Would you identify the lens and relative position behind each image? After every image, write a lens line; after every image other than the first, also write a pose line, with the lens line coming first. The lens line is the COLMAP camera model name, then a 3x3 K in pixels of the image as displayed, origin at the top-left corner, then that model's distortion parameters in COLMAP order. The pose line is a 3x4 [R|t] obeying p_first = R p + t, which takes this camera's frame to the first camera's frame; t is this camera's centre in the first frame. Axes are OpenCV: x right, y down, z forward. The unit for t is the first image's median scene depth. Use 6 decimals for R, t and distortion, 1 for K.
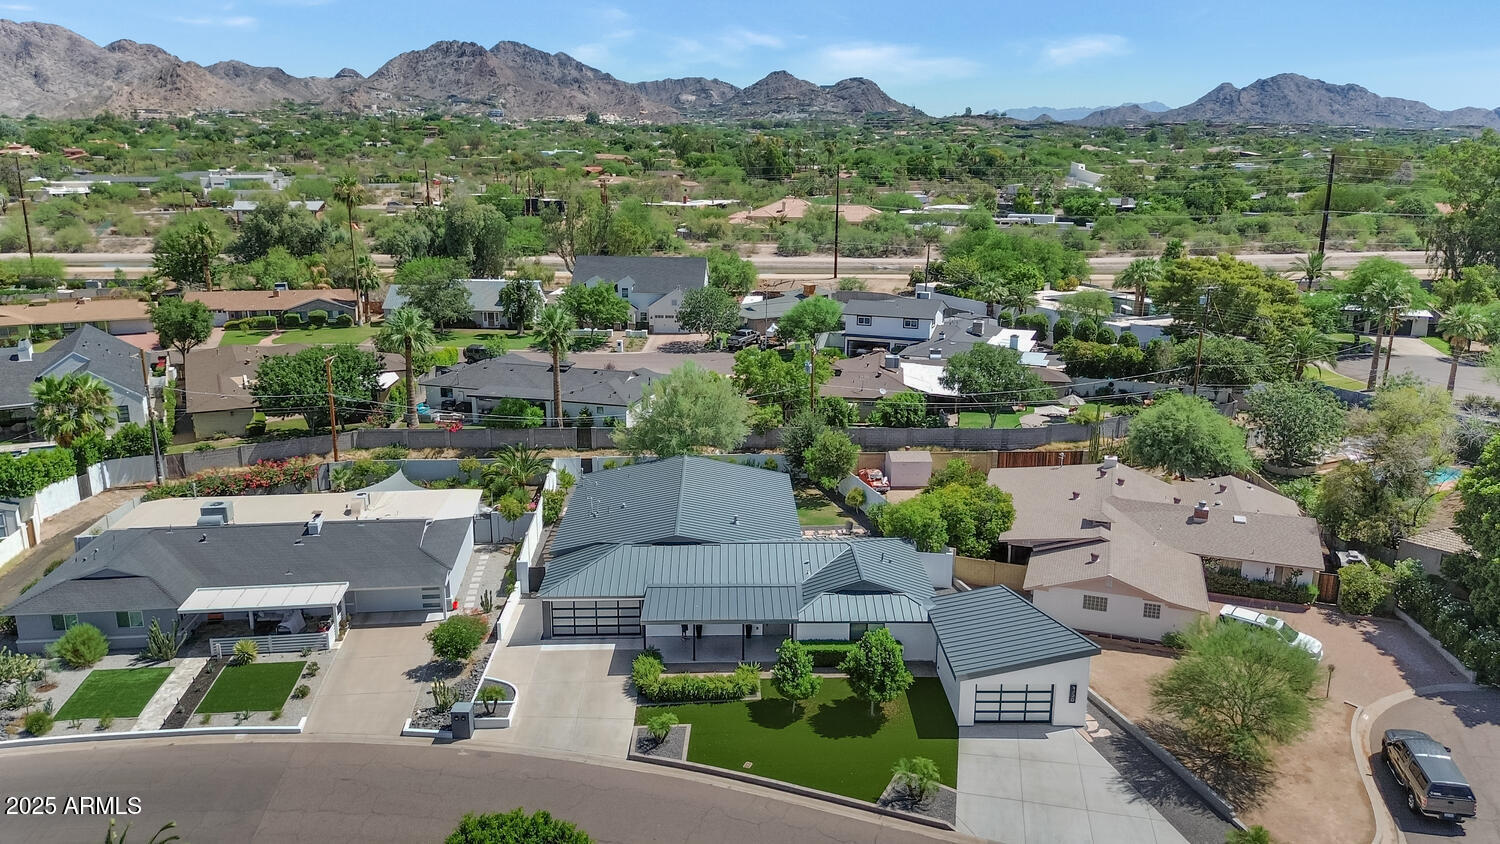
lens RADIAL K [[1056.9, 0, 749.2], [0, 1056.9, 433.4], [0, 0, 1]] dist [0.056100, -0.053981]
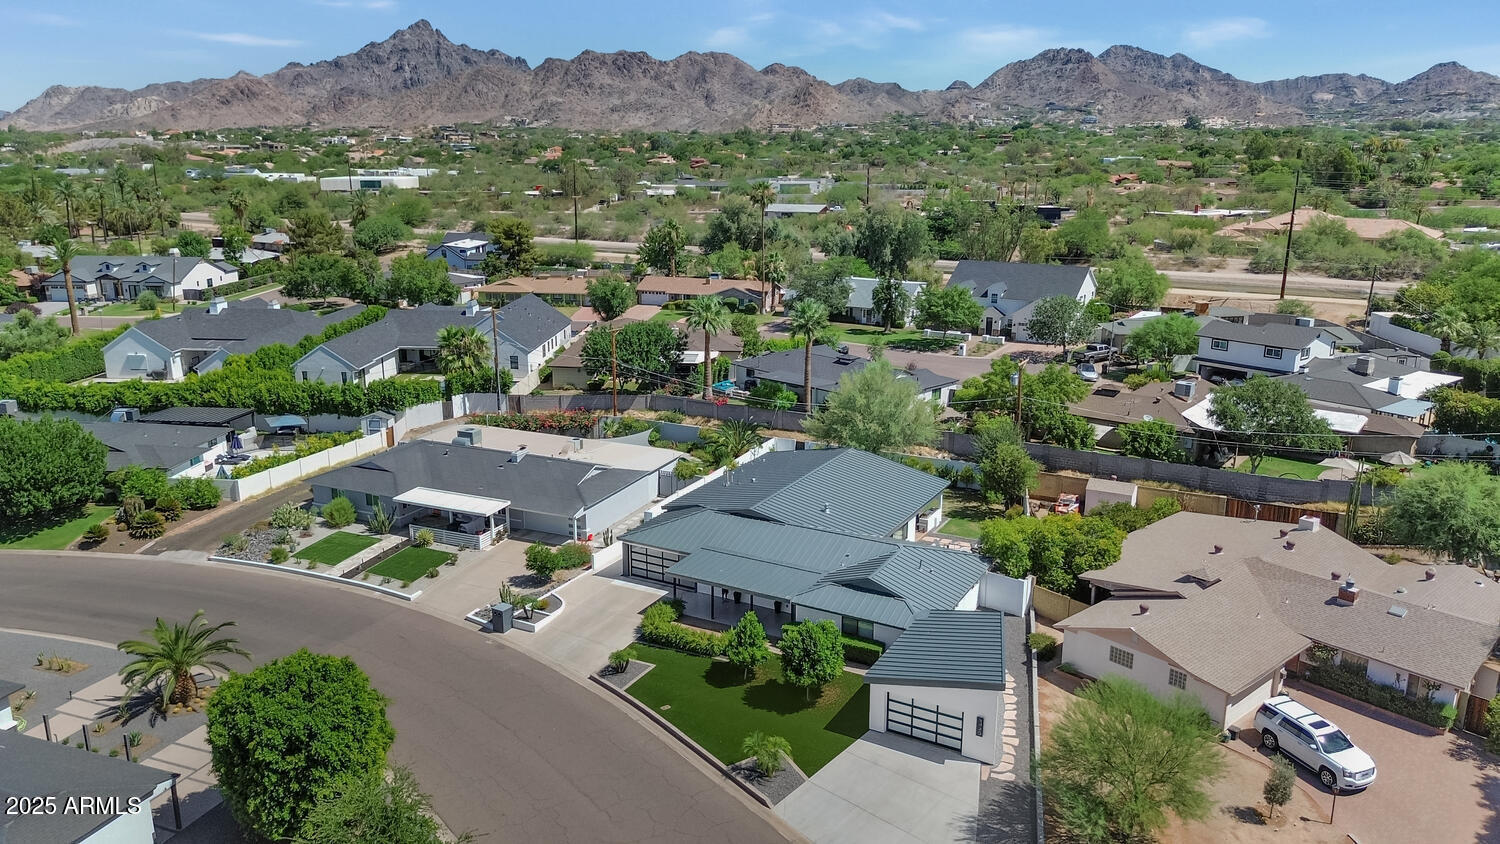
lens RADIAL K [[1056.9, 0, 749.6], [0, 1056.9, 430.8], [0, 0, 1]] dist [0.056100, -0.053981]
pose [[0.862320, 0.128031, -0.489911, 0.254179], [-0.132343, 0.990863, 0.026004, -0.006560], [0.488764, 0.042412, 0.871385, 0.028238]]
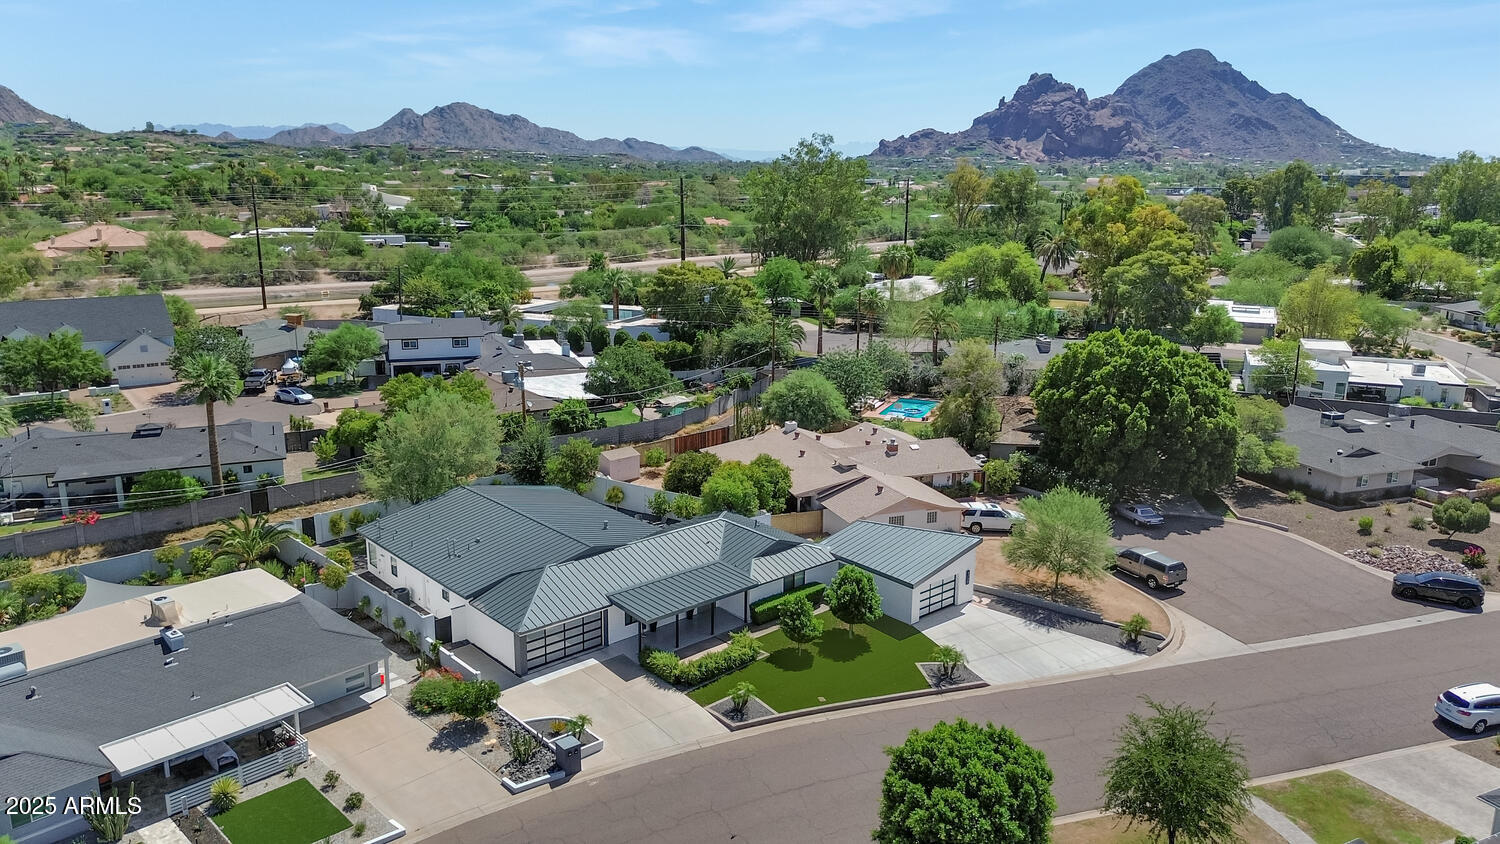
lens RADIAL K [[1056.9, 0, 750.5], [0, 1056.9, 423.9], [0, 0, 1]] dist [0.056100, -0.053981]
pose [[0.763689, -0.148964, 0.628163, -0.327858], [0.165705, 0.985647, 0.032283, -0.016138], [-0.623956, 0.079435, 0.777412, 0.051750]]
